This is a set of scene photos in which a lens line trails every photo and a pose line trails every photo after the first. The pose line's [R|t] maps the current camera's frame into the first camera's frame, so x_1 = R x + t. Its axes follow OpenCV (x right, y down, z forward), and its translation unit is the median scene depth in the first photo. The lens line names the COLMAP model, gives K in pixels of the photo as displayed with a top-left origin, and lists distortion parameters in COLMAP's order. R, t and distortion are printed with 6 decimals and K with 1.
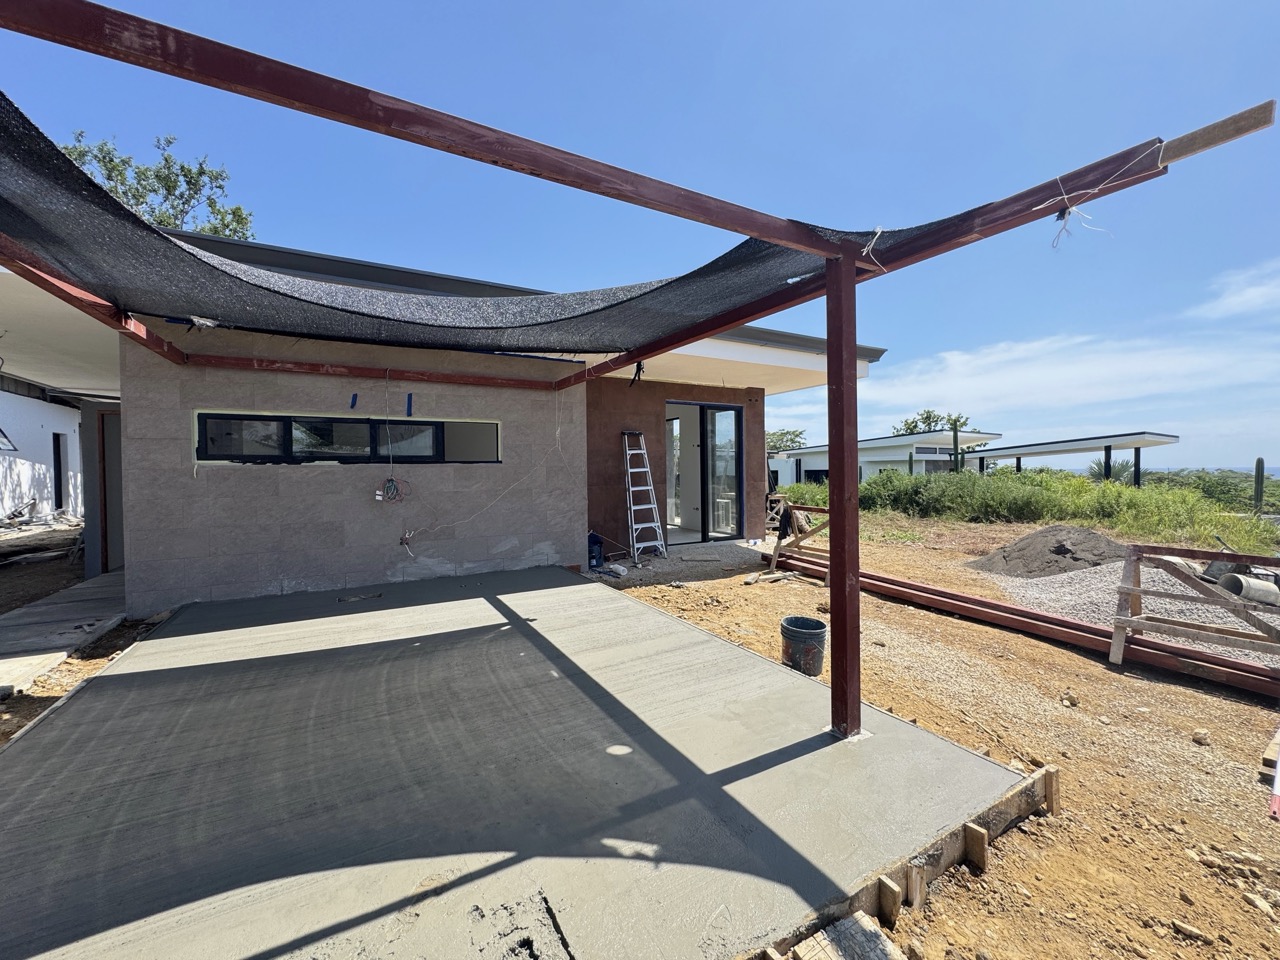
lens RADIAL K [[514.7, 0, 638.4], [0, 514.7, 479.2], [0, 0, 1]] dist [-0.003222, 0.000279]
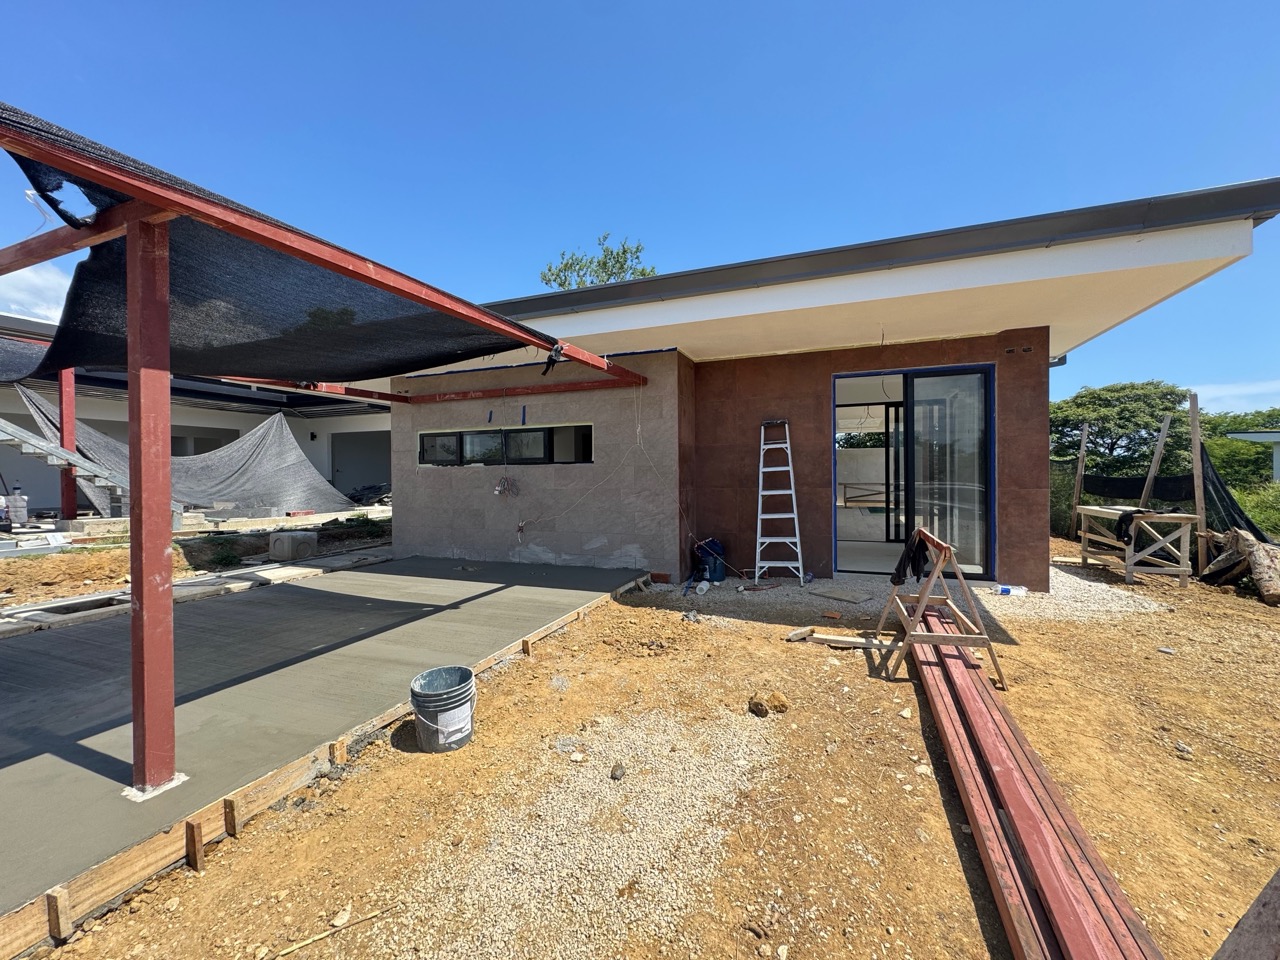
lens RADIAL K [[514.7, 0, 638.4], [0, 514.7, 479.2], [0, 0, 1]] dist [-0.003222, 0.000279]
pose [[0.627810, 0.013410, -0.778251, 0.605059], [-0.010058, 0.999908, 0.009115, -0.009331], [0.778302, 0.002105, 0.627887, 0.425060]]
